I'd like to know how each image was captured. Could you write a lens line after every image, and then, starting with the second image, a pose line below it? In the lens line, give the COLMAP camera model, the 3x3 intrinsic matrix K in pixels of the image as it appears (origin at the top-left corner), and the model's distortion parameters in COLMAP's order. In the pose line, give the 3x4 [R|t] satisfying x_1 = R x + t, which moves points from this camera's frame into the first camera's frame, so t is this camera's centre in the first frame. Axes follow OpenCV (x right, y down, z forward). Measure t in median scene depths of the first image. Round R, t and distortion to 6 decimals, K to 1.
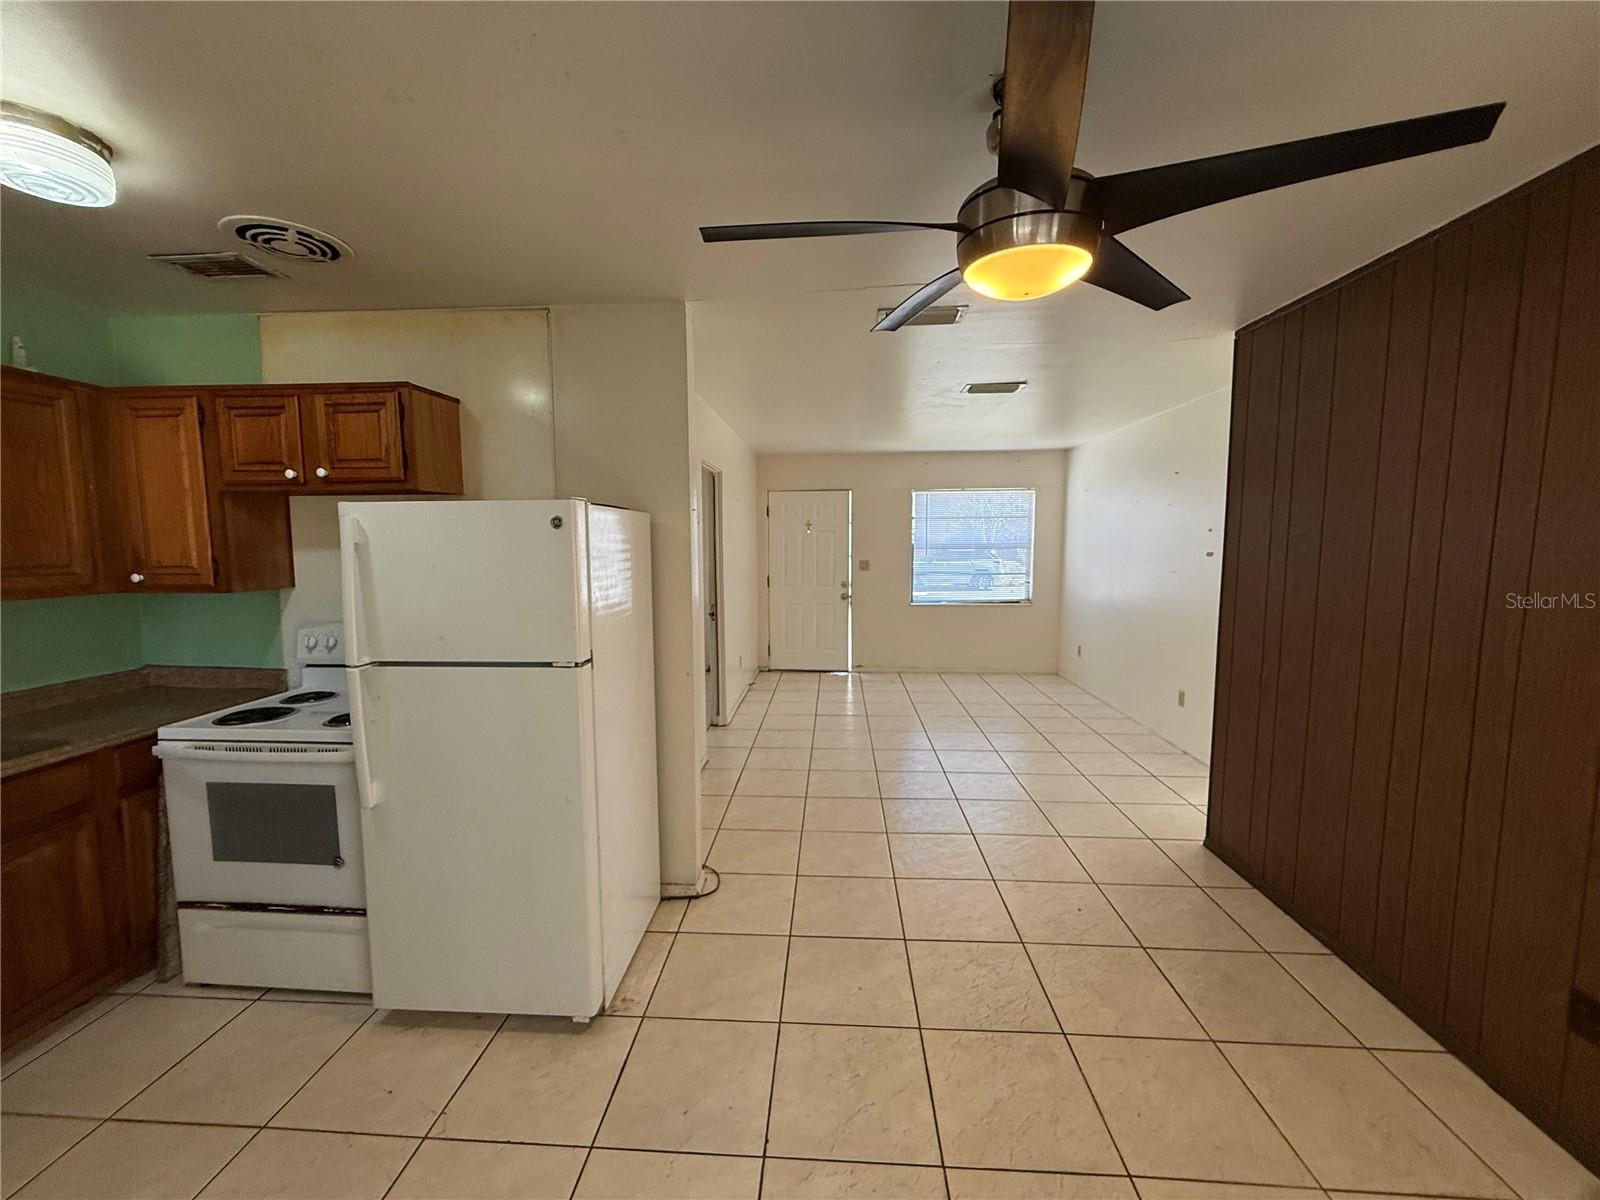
lens RADIAL K [[636.8, 0, 798.7], [0, 636.8, 601.1], [0, 0, 1]] dist [0.001474, 0.001013]
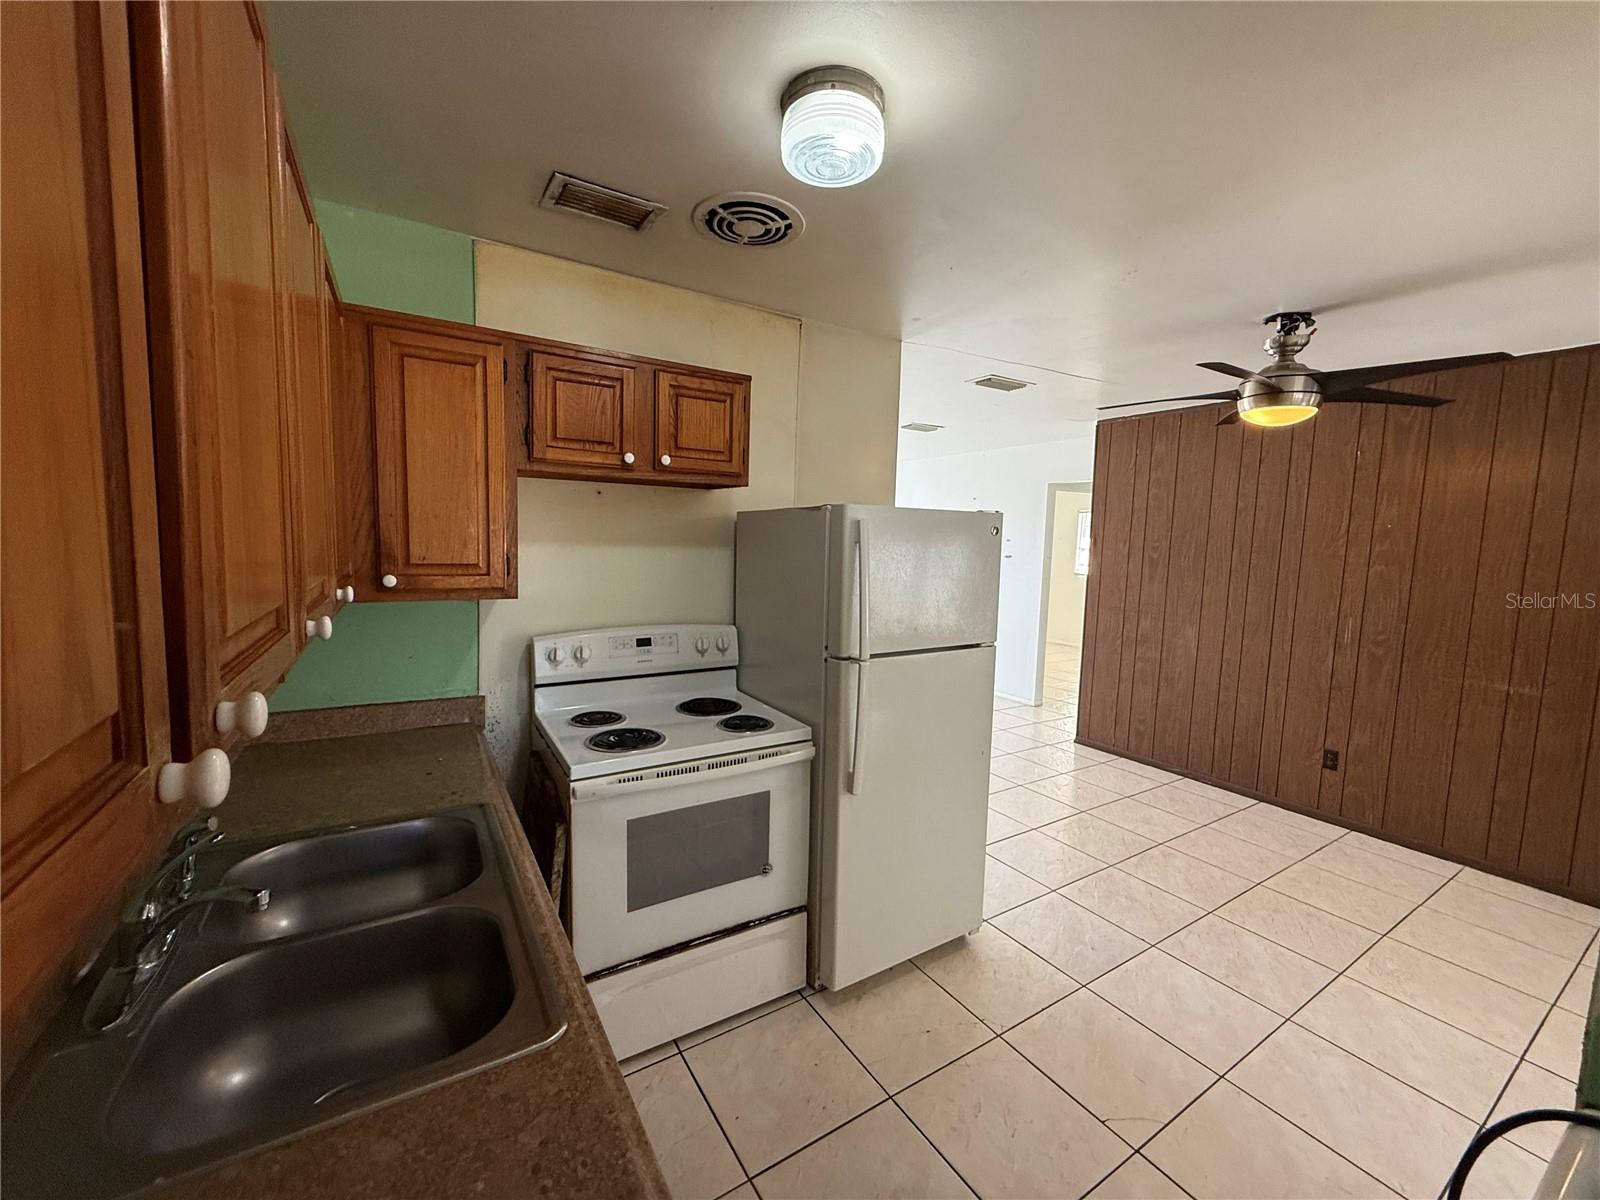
lens RADIAL K [[636.8, 0, 796.6], [0, 636.8, 598.9], [0, 0, 1]] dist [0.001474, 0.001013]
pose [[0.811369, -0.029646, 0.583781, -1.136993], [0.028081, 0.999537, 0.011731, -0.011932], [-0.583859, 0.006875, 0.811826, 0.167818]]
